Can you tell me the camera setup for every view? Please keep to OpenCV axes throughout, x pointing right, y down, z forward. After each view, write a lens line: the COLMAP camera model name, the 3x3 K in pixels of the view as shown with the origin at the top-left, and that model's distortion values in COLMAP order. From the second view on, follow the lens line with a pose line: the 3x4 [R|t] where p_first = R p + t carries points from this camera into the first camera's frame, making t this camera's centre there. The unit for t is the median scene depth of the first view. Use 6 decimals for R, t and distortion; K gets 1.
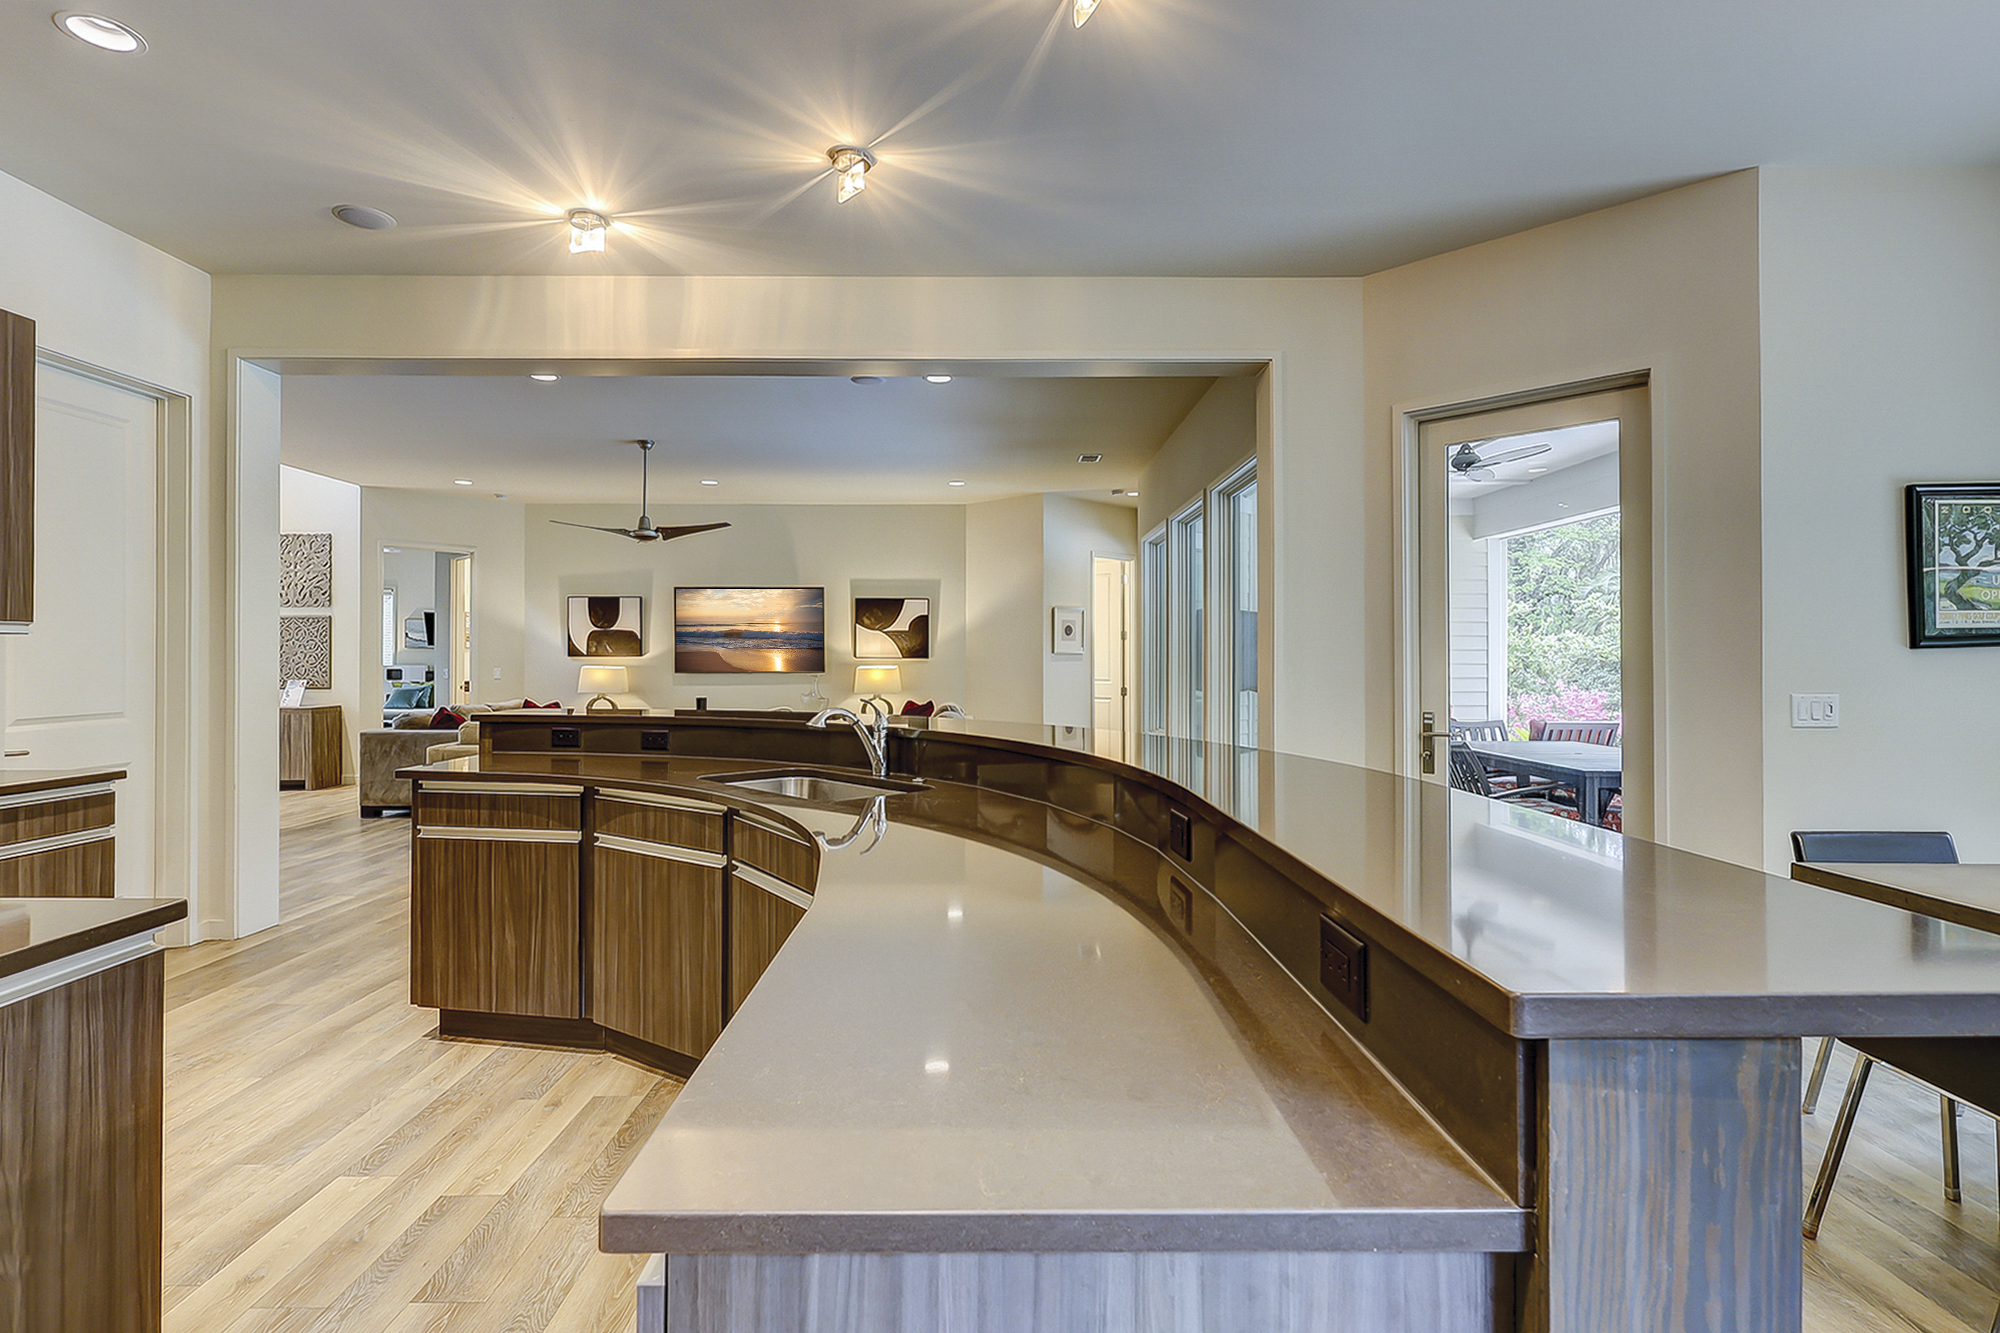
lens RADIAL K [[976.6, 0, 987.8], [0, 976.6, 650.9], [0, 0, 1]] dist [-0.002939, 0.001404]
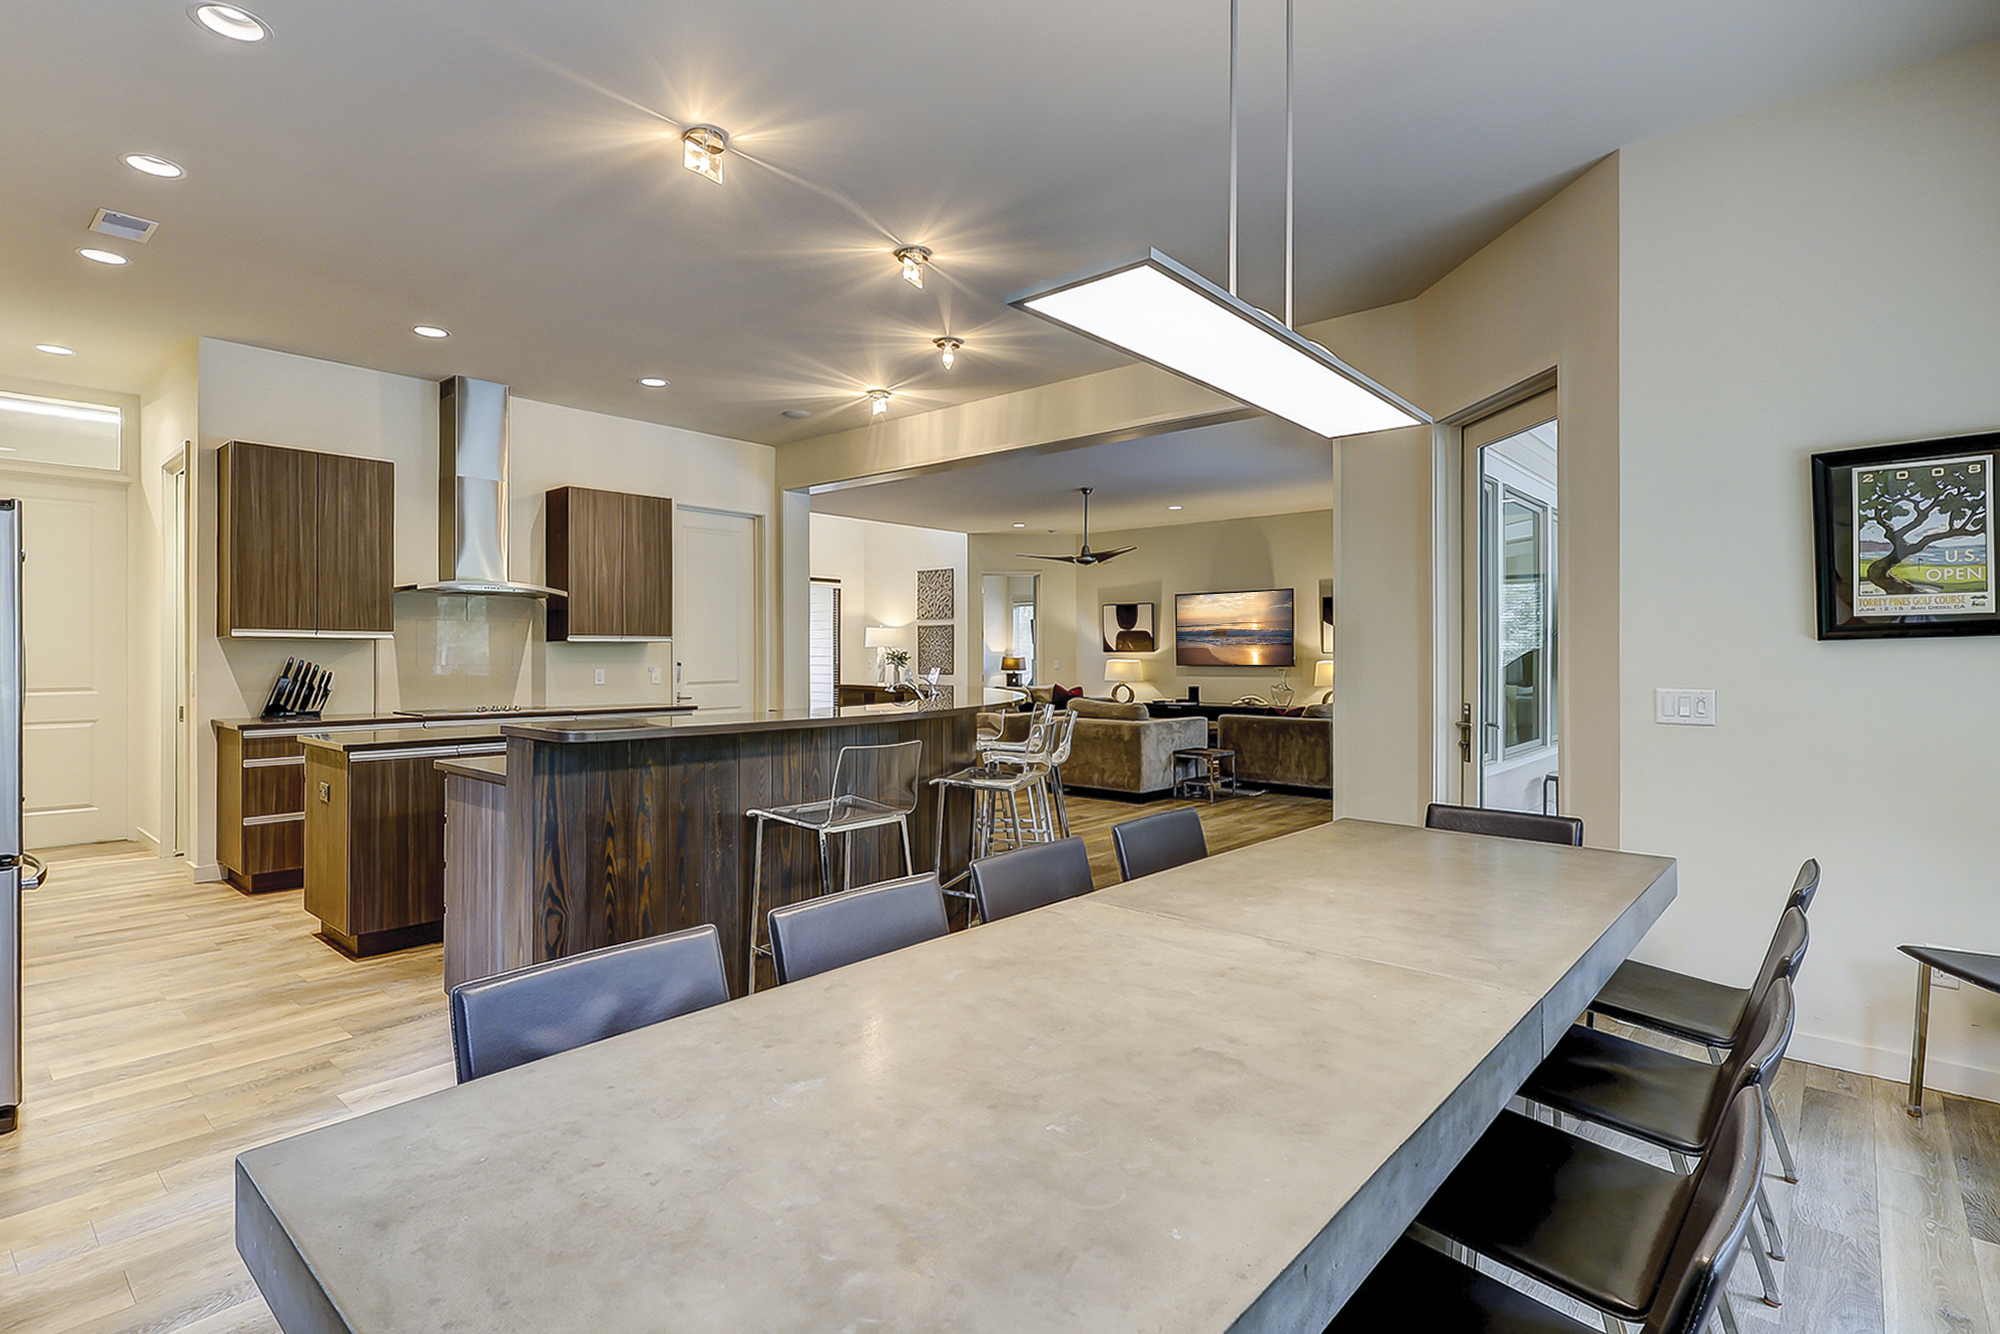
lens RADIAL K [[976.6, 0, 995.2], [0, 976.6, 655.5], [0, 0, 1]] dist [-0.002939, 0.001404]
pose [[0.750718, 0.000010, -0.660623, 0.417770], [0.006077, 0.999958, 0.006921, 0.000374], [0.660595, -0.009211, 0.750686, -0.067289]]
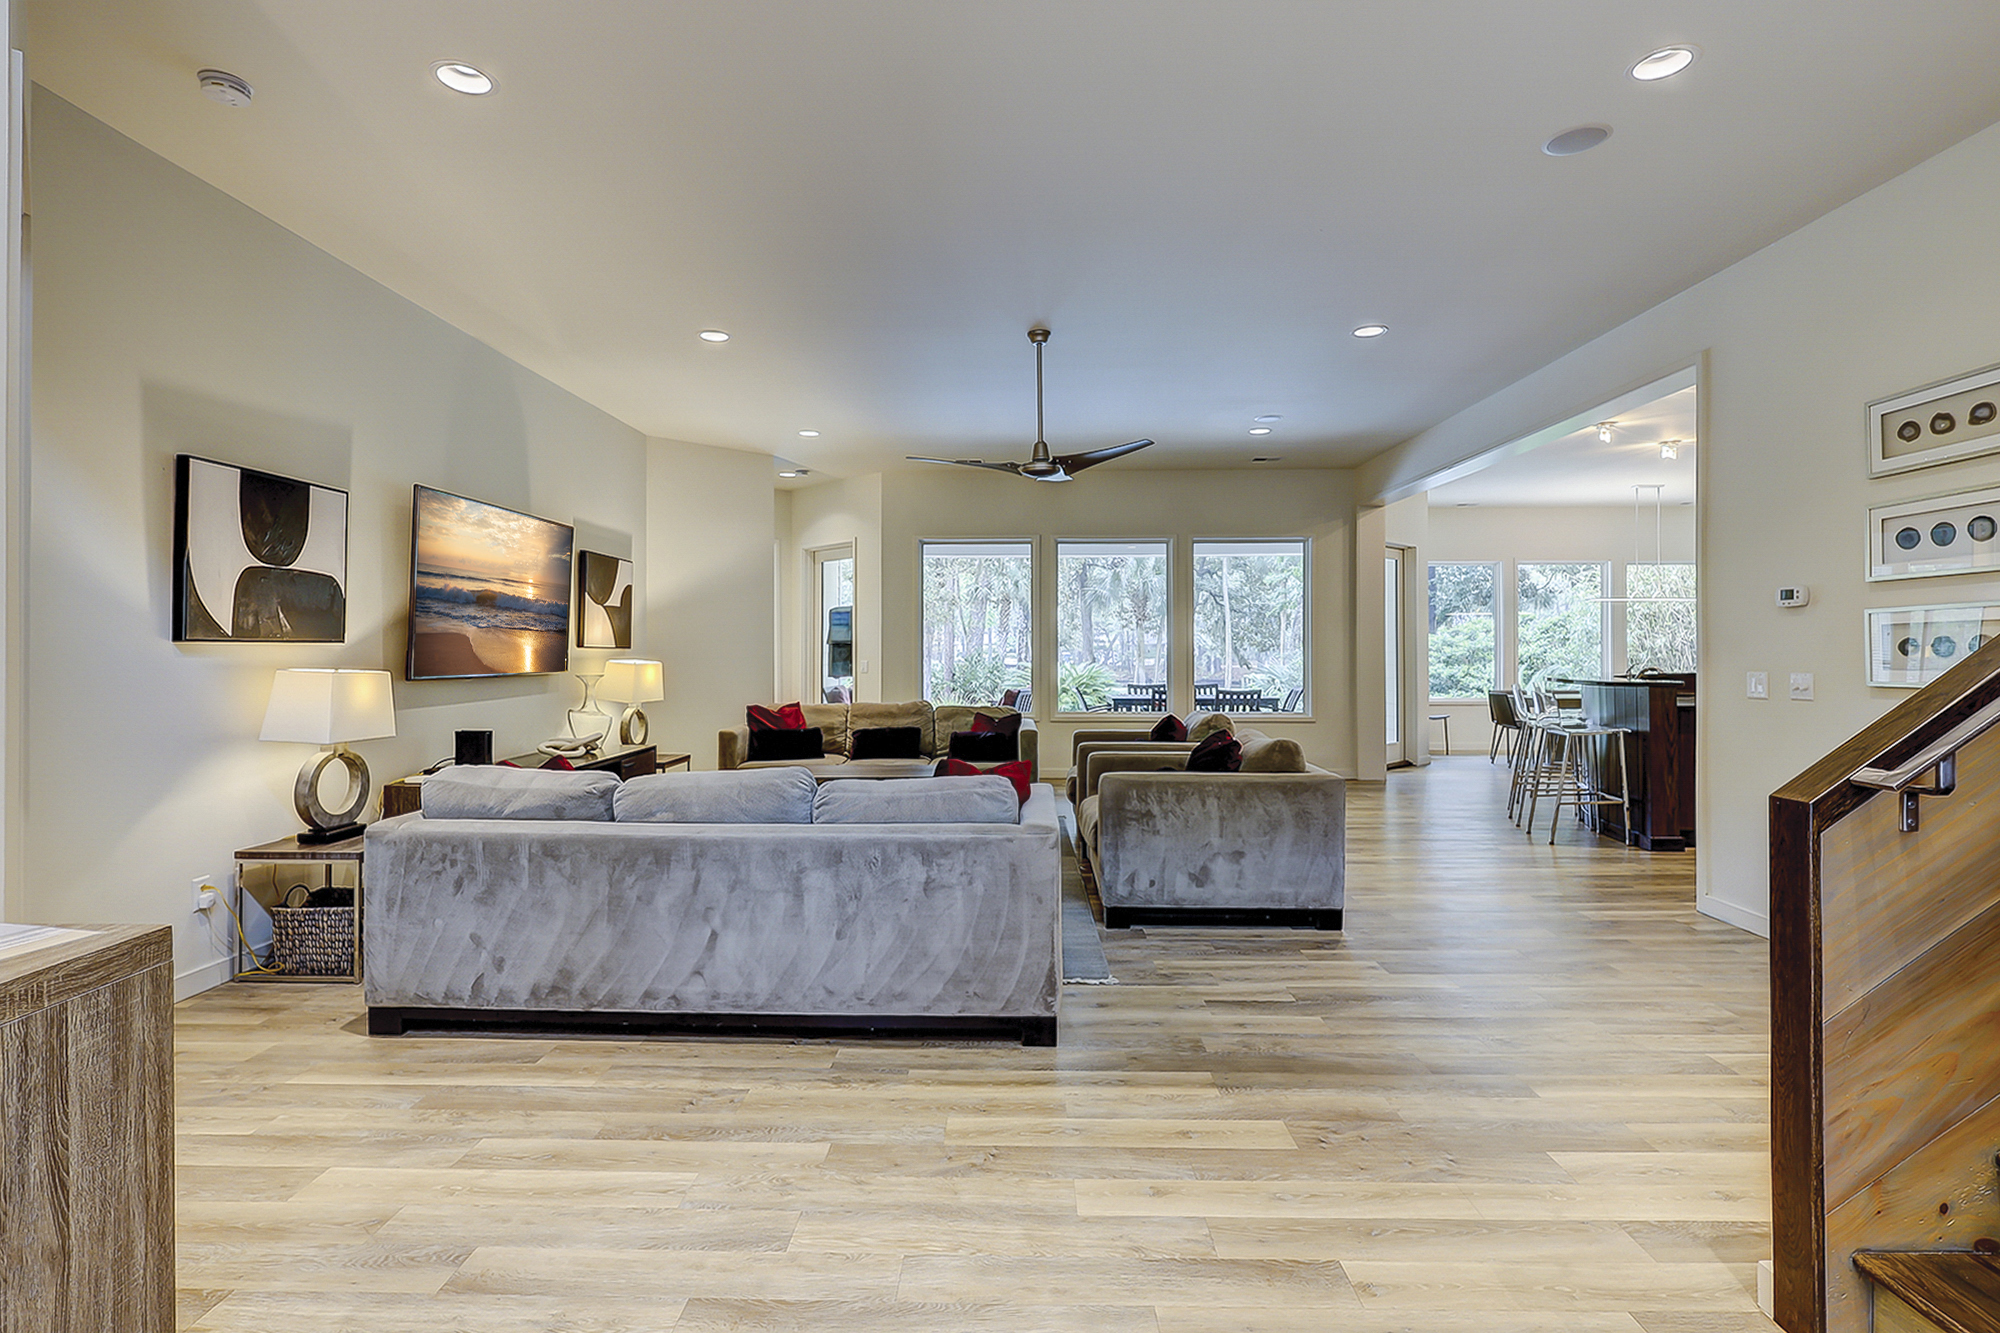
lens RADIAL K [[976.6, 0, 993.0], [0, 976.6, 672.9], [0, 0, 1]] dist [-0.002939, 0.001404]
pose [[0.020967, -0.023998, 0.999492, -1.020353], [-0.006817, 0.999685, 0.024146, 0.008717], [-0.999757, -0.007320, 0.020797, 0.999861]]
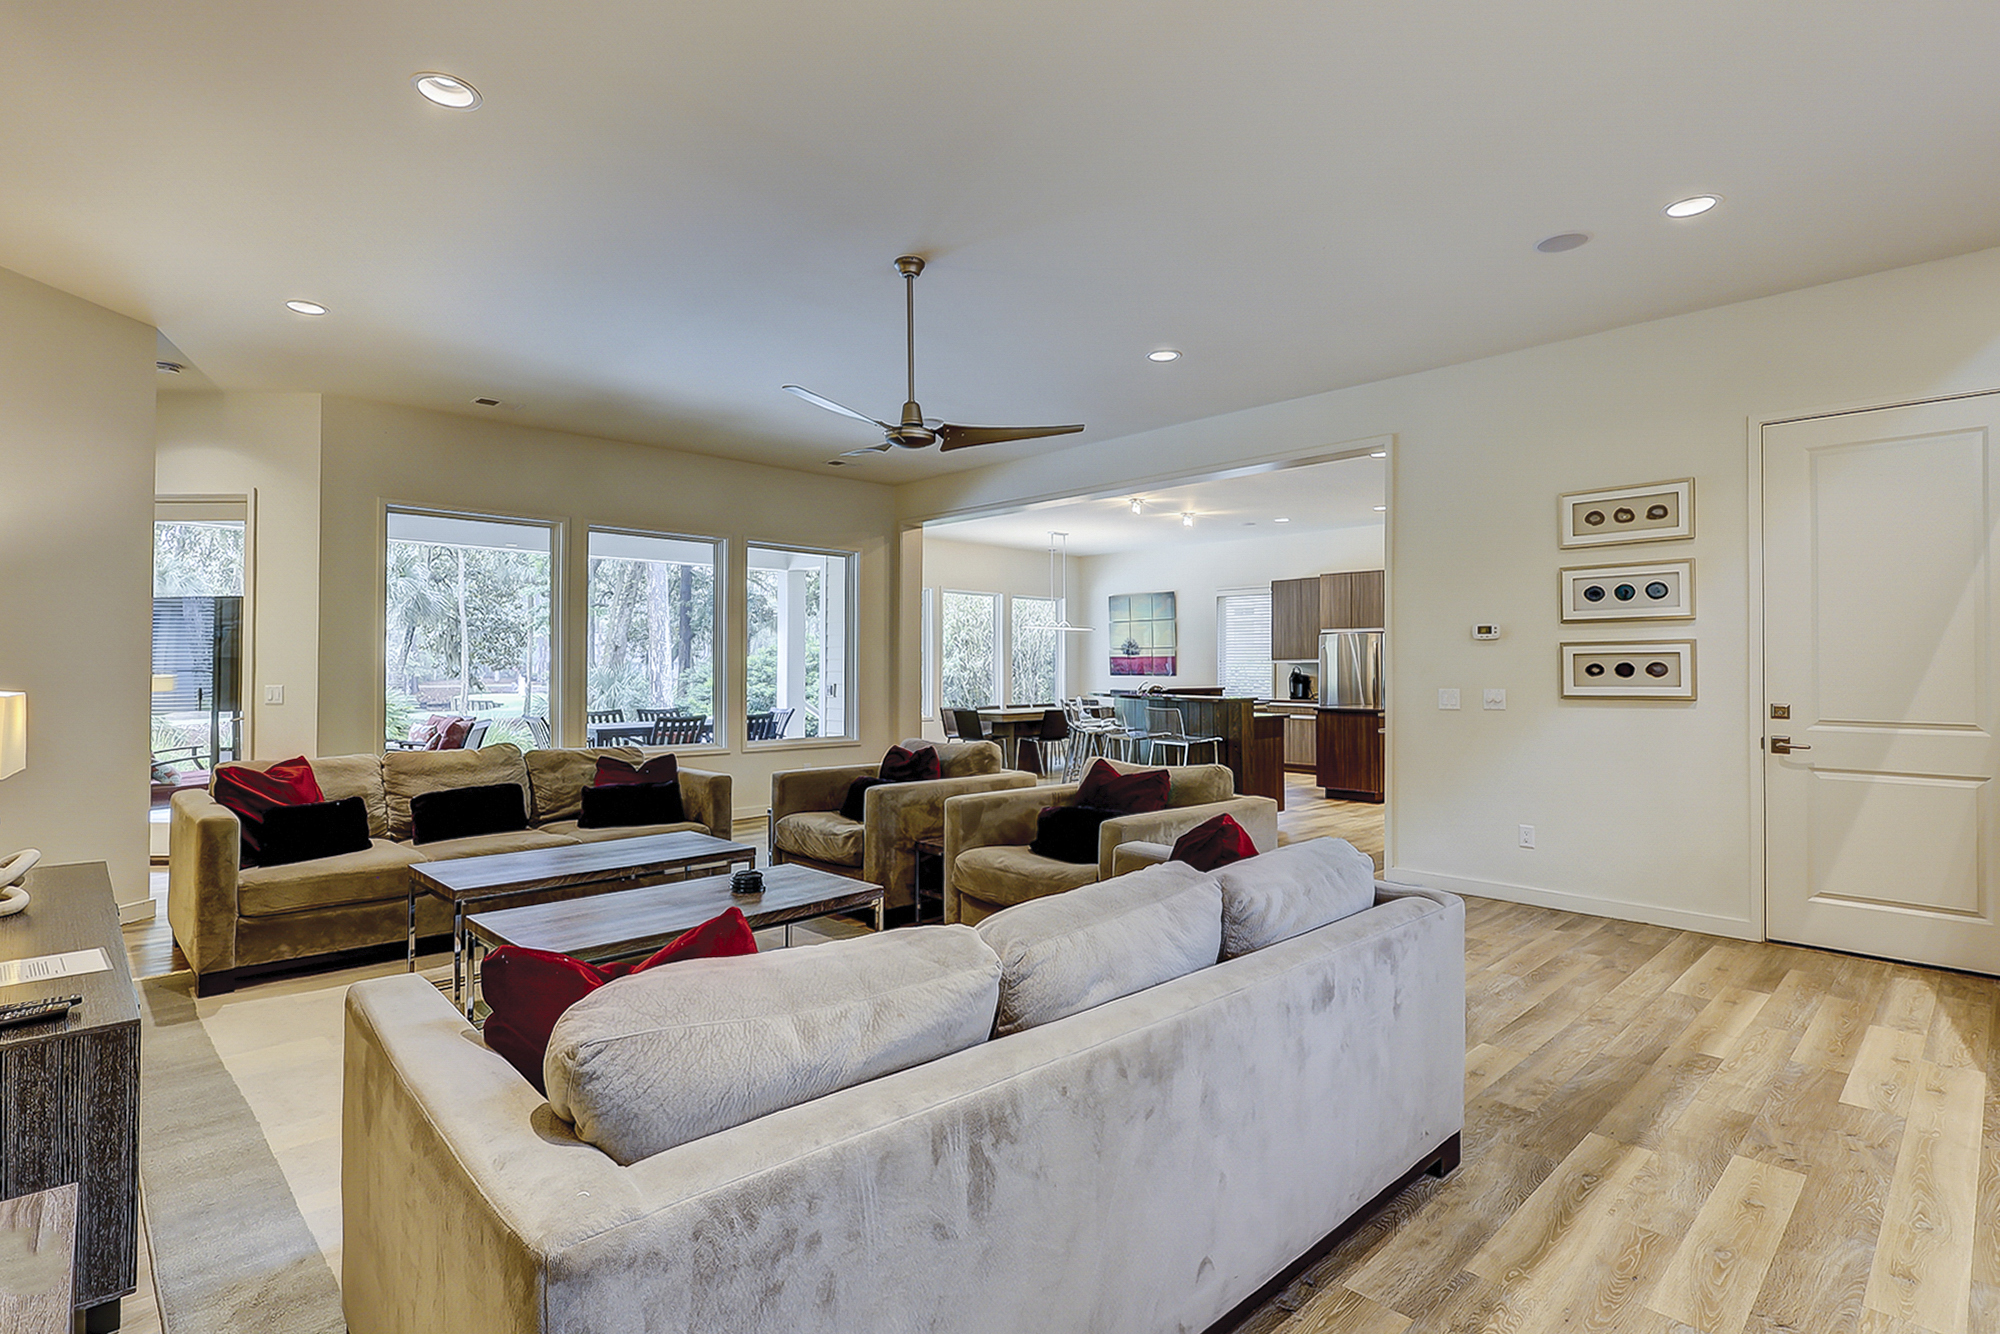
lens RADIAL K [[976.6, 0, 990.0], [0, 976.6, 674.0], [0, 0, 1]] dist [-0.002939, 0.001404]
pose [[-0.688398, -0.005343, 0.725314, -0.753687], [-0.009284, 0.999956, -0.001445, 0.011807], [-0.725274, -0.007729, -0.688417, 1.309889]]
